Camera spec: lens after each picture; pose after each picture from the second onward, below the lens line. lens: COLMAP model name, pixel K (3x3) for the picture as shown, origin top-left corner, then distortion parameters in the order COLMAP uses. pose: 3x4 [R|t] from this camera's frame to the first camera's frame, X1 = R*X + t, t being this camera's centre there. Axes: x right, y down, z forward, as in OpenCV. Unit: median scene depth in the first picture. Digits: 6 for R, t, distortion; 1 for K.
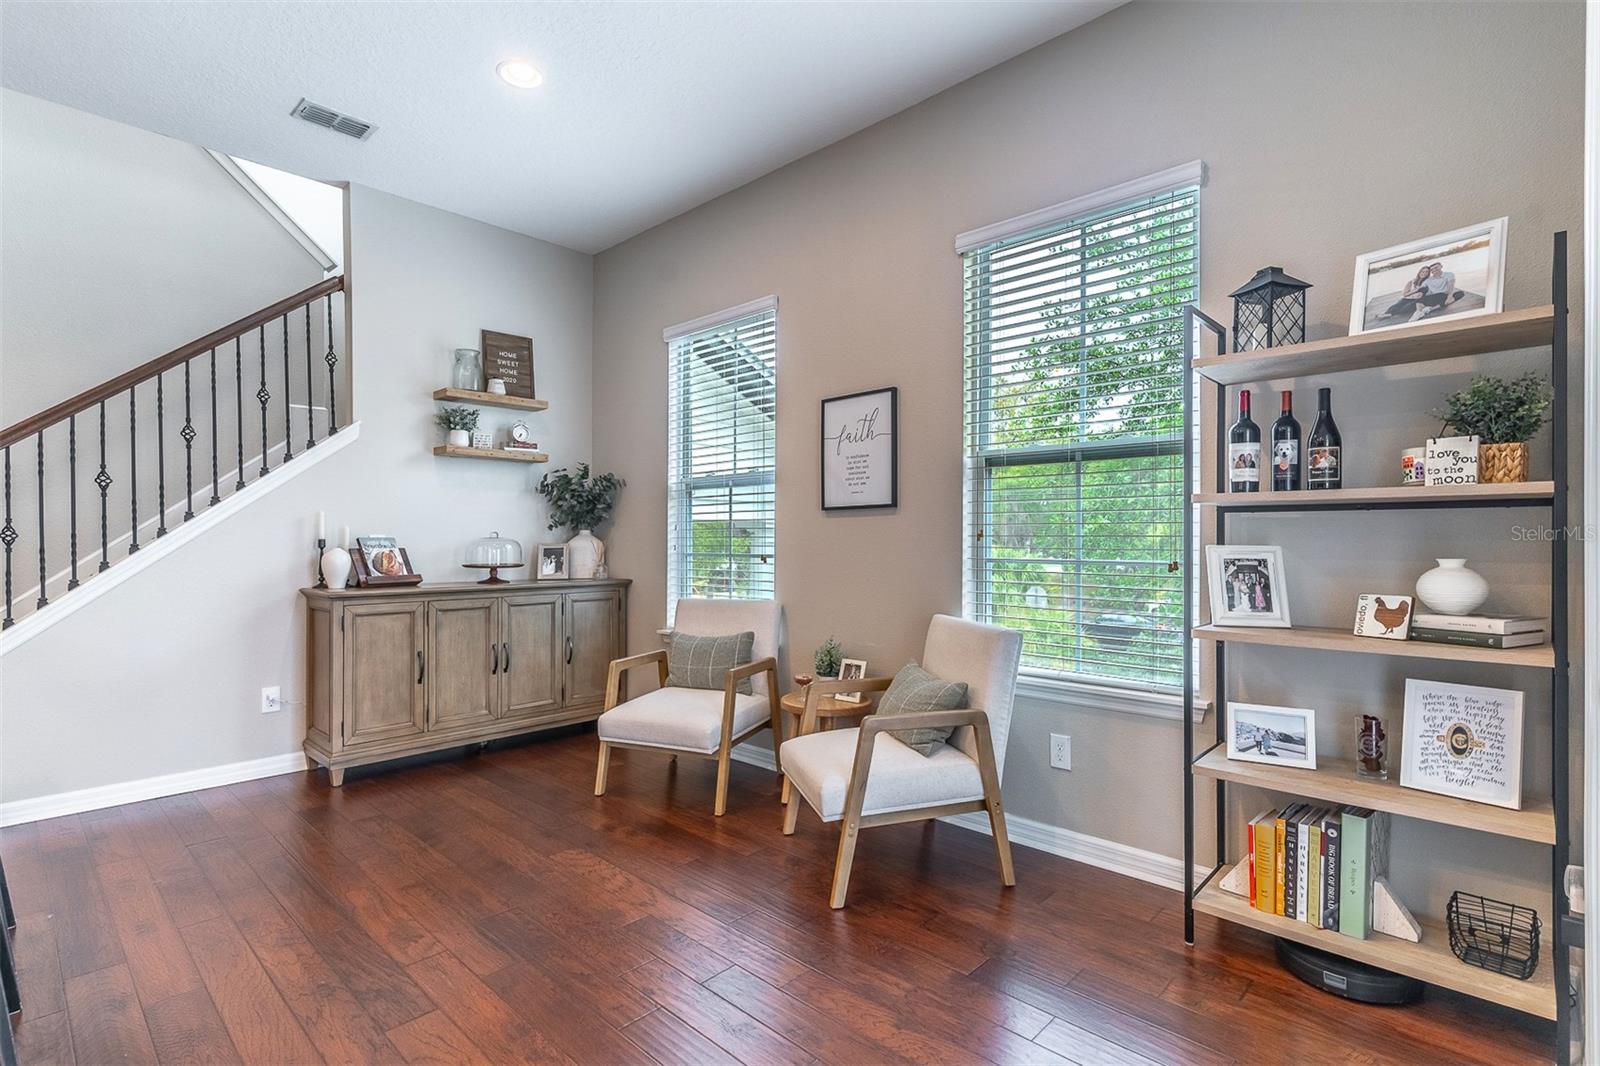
lens RADIAL K [[767.0, 0, 803.9], [0, 767.0, 528.1], [0, 0, 1]] dist [0.001213, 0.000623]
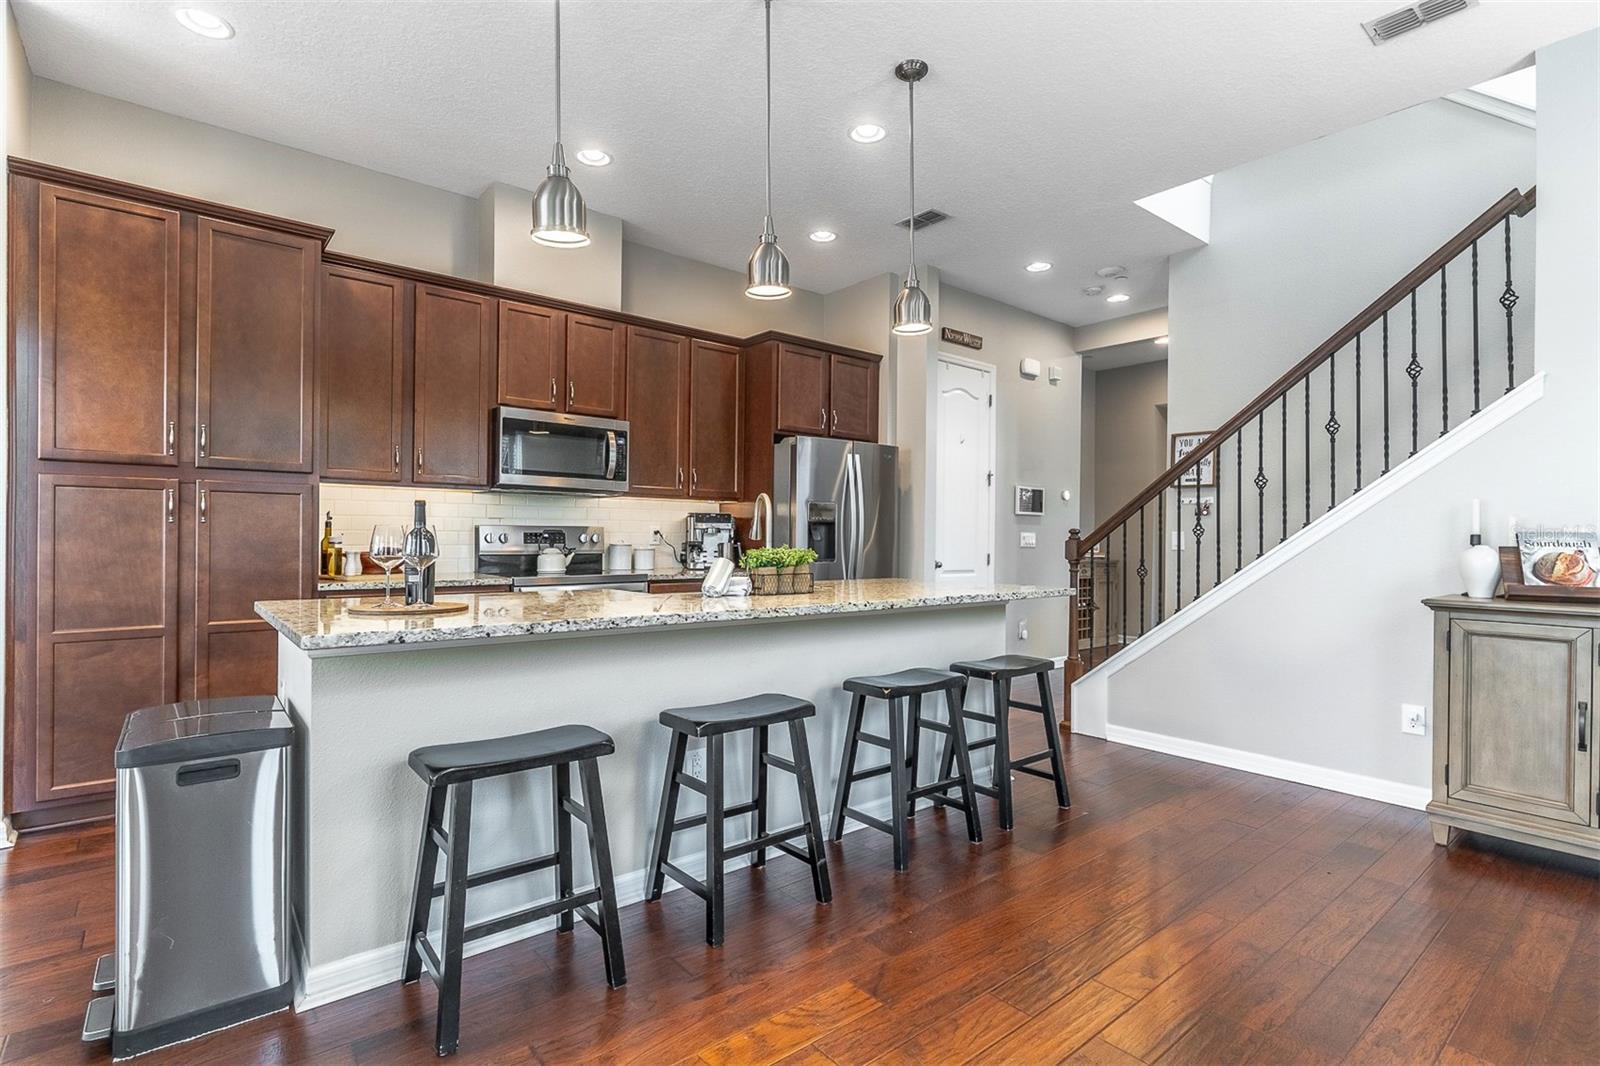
lens RADIAL K [[767.0, 0, 776.4], [0, 767.0, 534.0], [0, 0, 1]] dist [0.001213, 0.000623]
pose [[-0.140719, -0.002646, -0.990046, 0.360285], [0.007547, 0.999965, -0.003745, 0.016777], [0.990021, -0.007999, -0.140694, 0.564942]]
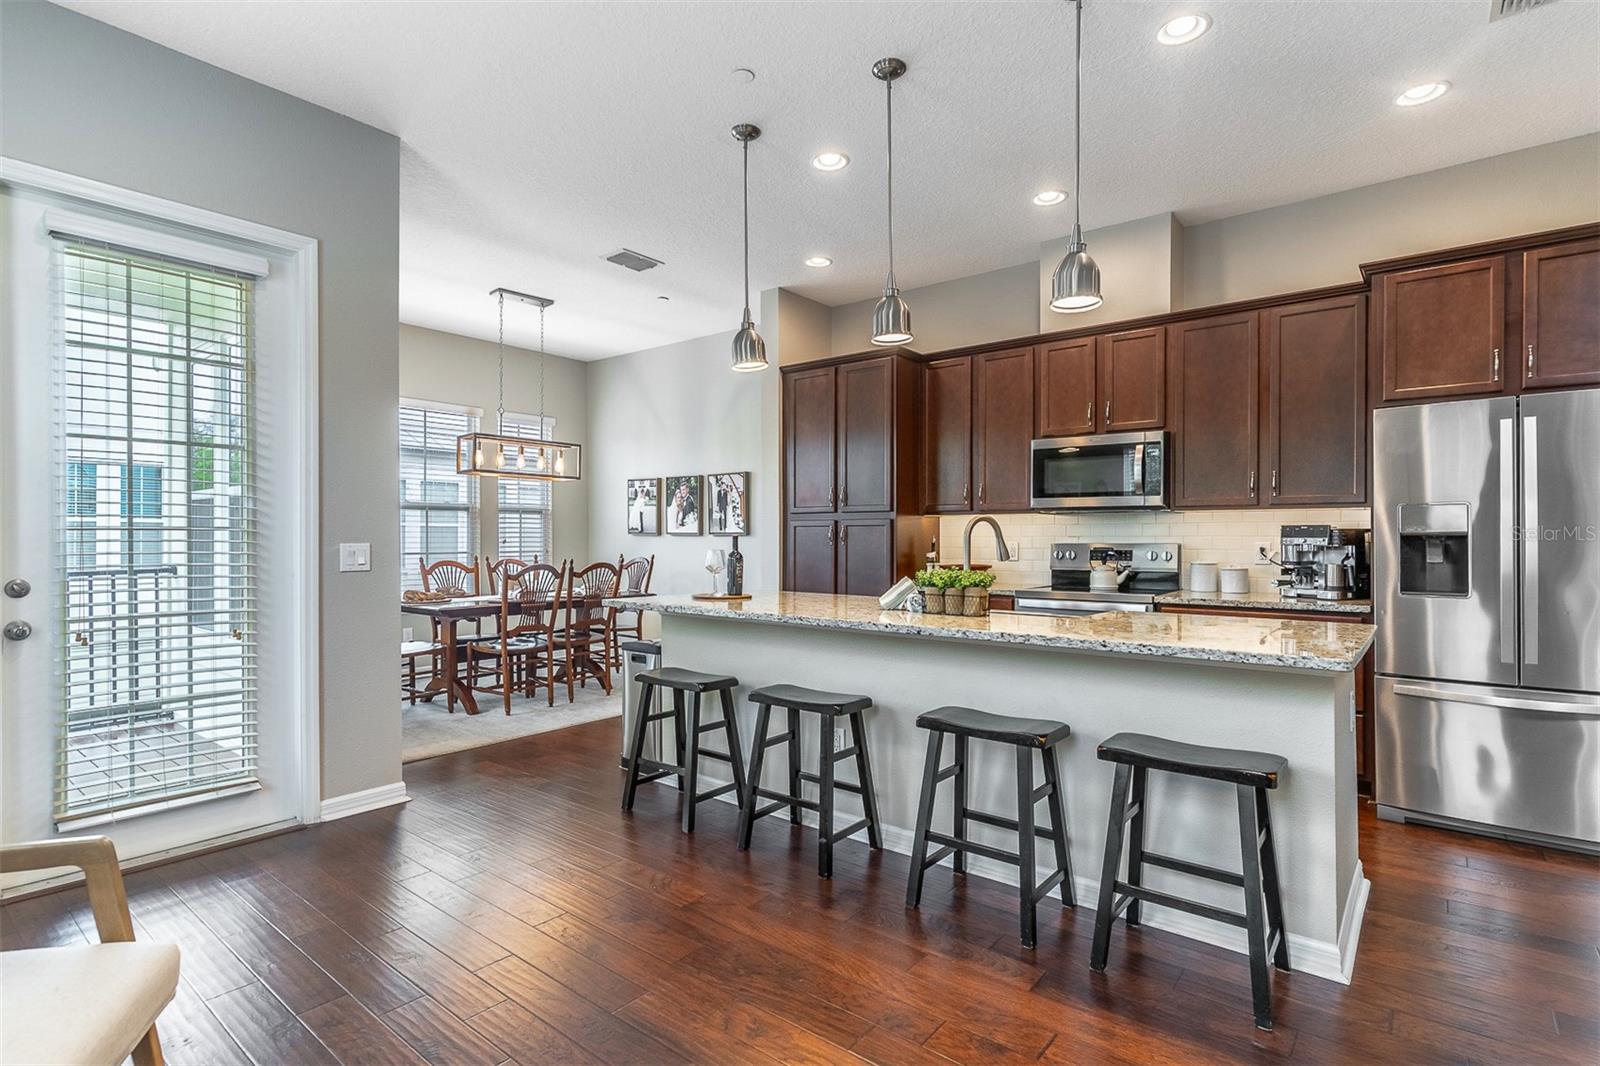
lens RADIAL K [[767.0, 0, 804.6], [0, 767.0, 537.1], [0, 0, 1]] dist [0.001213, 0.000623]
pose [[-0.996207, -0.000821, -0.087013, -0.374346], [0.000927, 0.999799, -0.020049, 0.008476], [0.087012, -0.020054, -0.996005, 1.468887]]
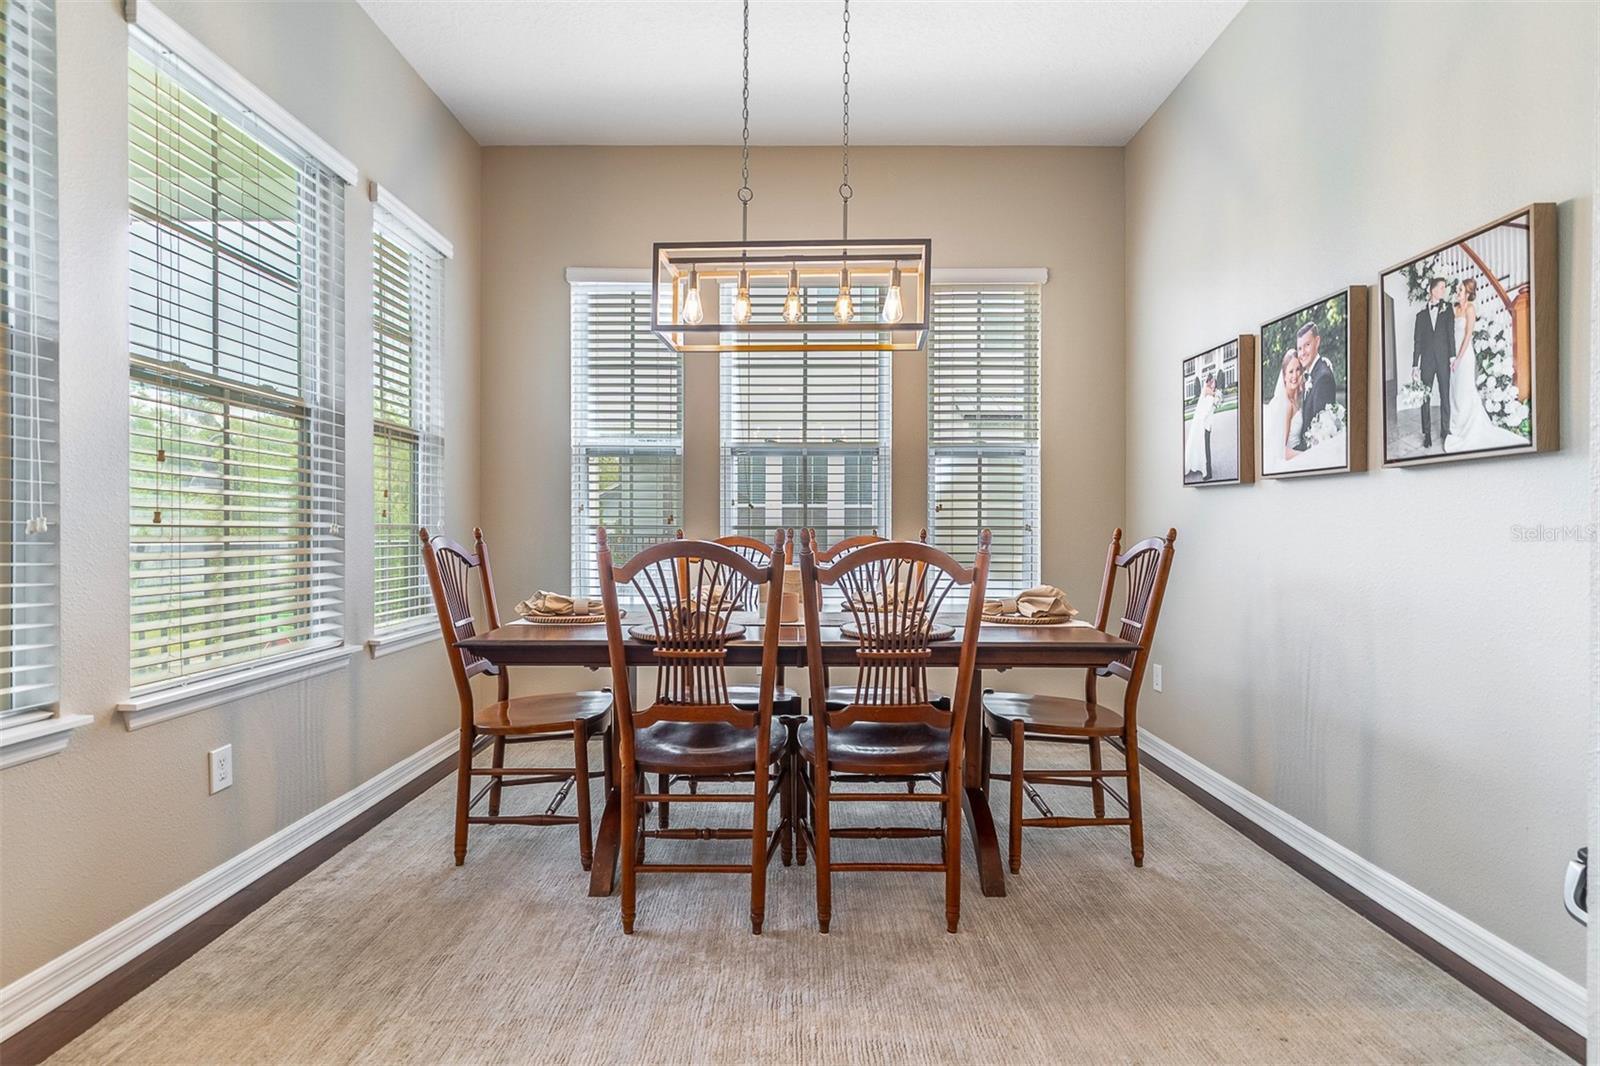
lens RADIAL K [[767.0, 0, 793.0], [0, 767.0, 534.3], [0, 0, 1]] dist [0.001213, 0.000623]
pose [[-0.678019, -0.005734, 0.735022, -0.449713], [-0.016136, 0.999845, -0.007085, 0.035100], [-0.734867, -0.016664, -0.678006, -0.124563]]
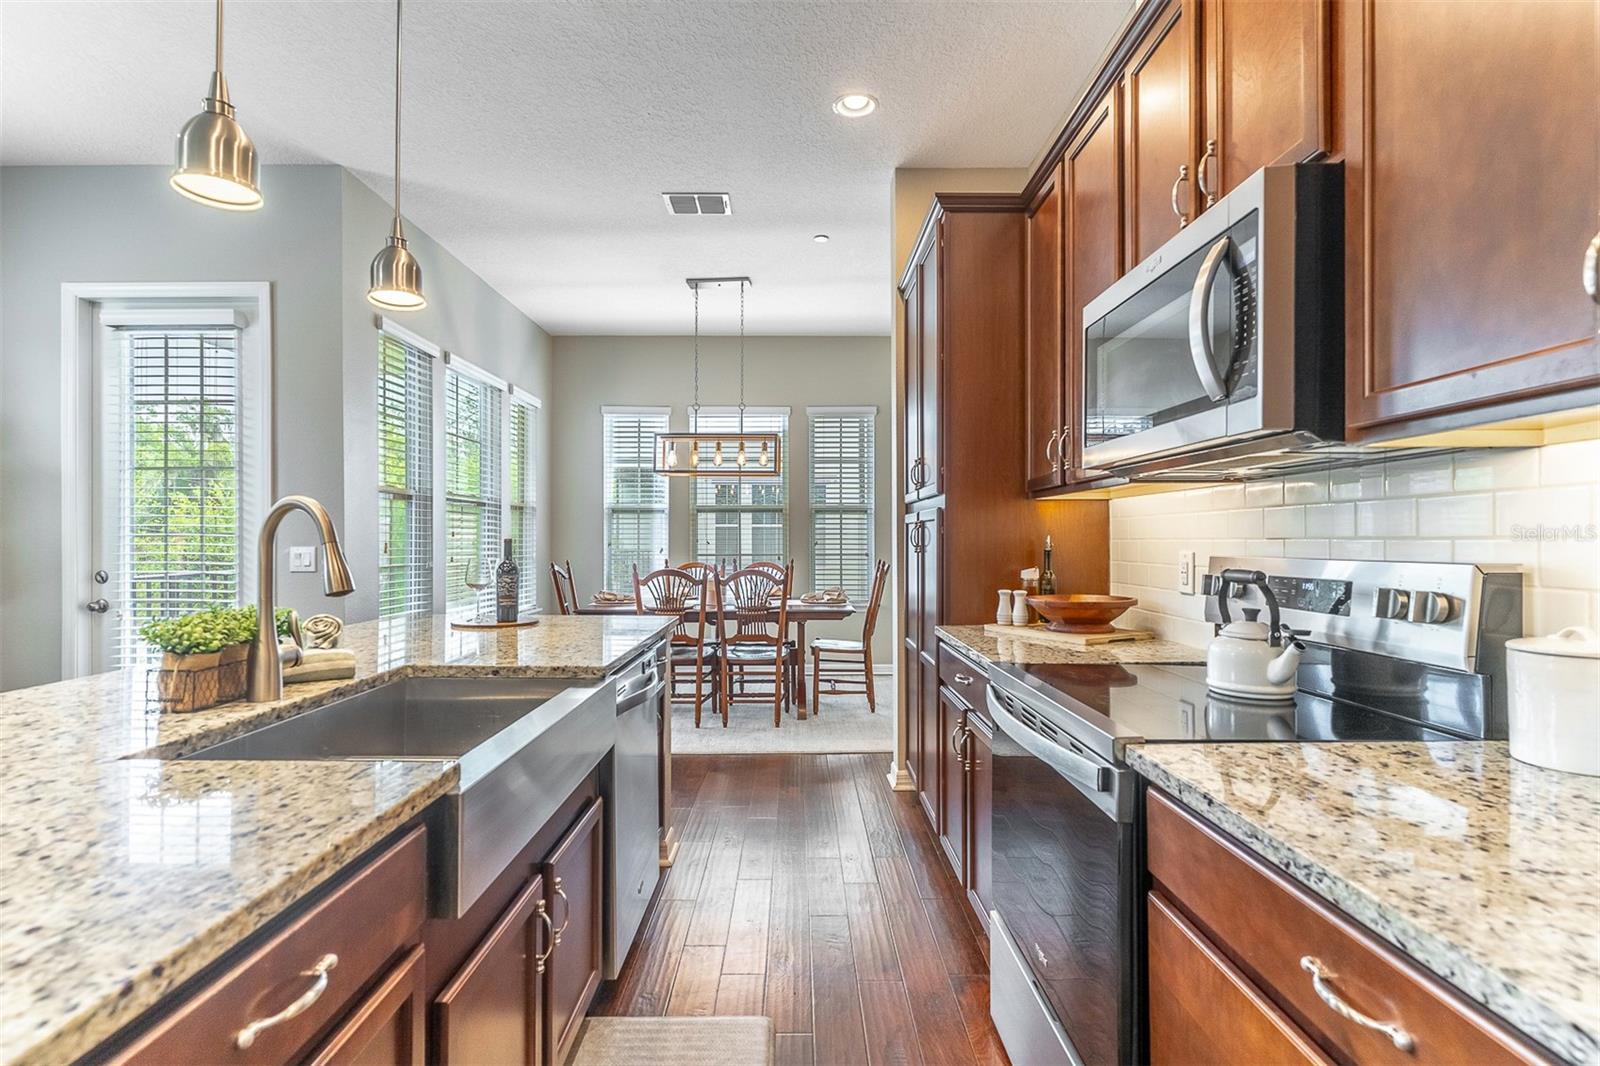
lens RADIAL K [[767.0, 0, 798.4], [0, 767.0, 535.2], [0, 0, 1]] dist [0.001213, 0.000623]
pose [[-0.692709, 0.004146, 0.721205, -1.361298], [-0.012590, 0.999762, -0.017840, -0.012868], [-0.721107, -0.021438, -0.692492, 0.488337]]
